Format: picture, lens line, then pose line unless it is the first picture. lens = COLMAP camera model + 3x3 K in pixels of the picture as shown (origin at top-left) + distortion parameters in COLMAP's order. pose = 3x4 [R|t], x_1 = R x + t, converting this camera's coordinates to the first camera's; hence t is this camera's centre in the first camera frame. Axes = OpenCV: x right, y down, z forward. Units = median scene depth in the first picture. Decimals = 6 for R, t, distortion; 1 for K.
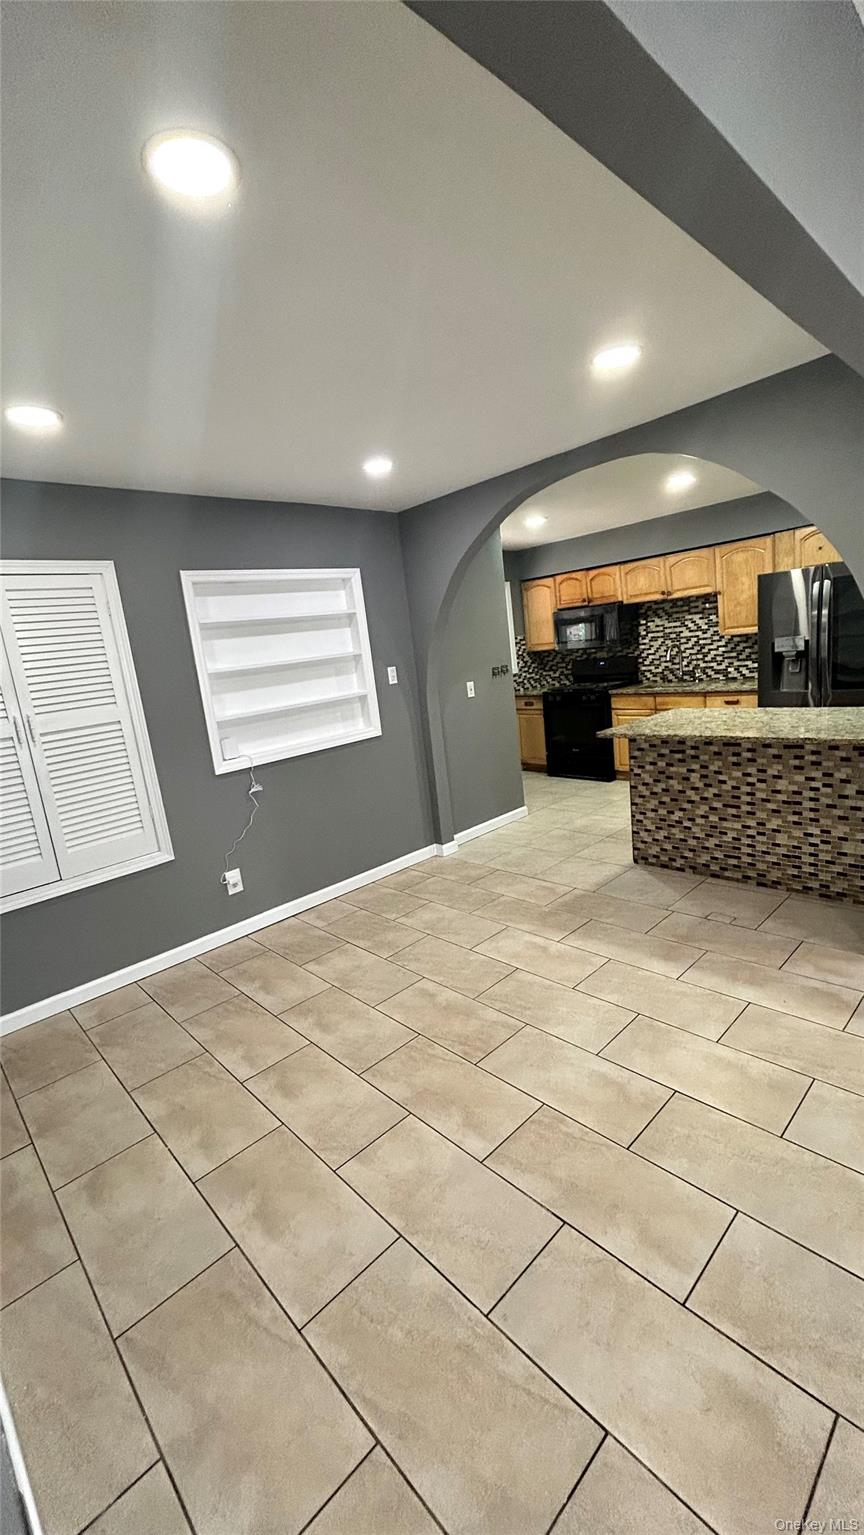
lens RADIAL K [[622.2, 0, 434.6], [0, 622.2, 766.5], [0, 0, 1]] dist [0.003922, -0.000072]
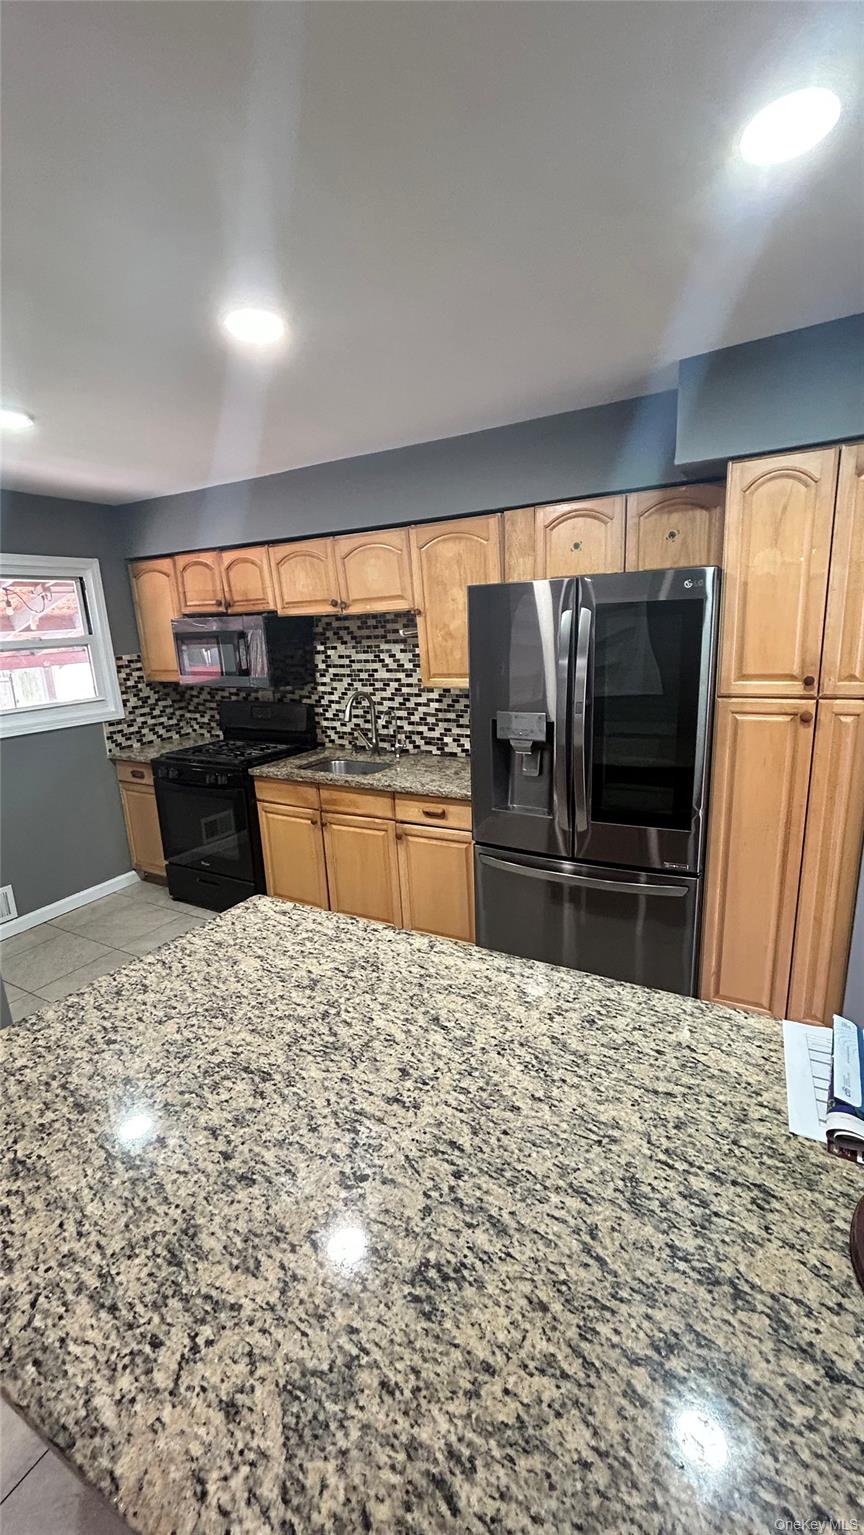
lens RADIAL K [[622.2, 0, 429.3], [0, 622.2, 768.9], [0, 0, 1]] dist [0.003922, -0.000072]
pose [[0.954179, 0.000362, 0.299237, 0.267329], [-0.005329, 0.999861, 0.015780, -0.131425], [-0.299190, -0.016652, 0.954048, 0.414162]]
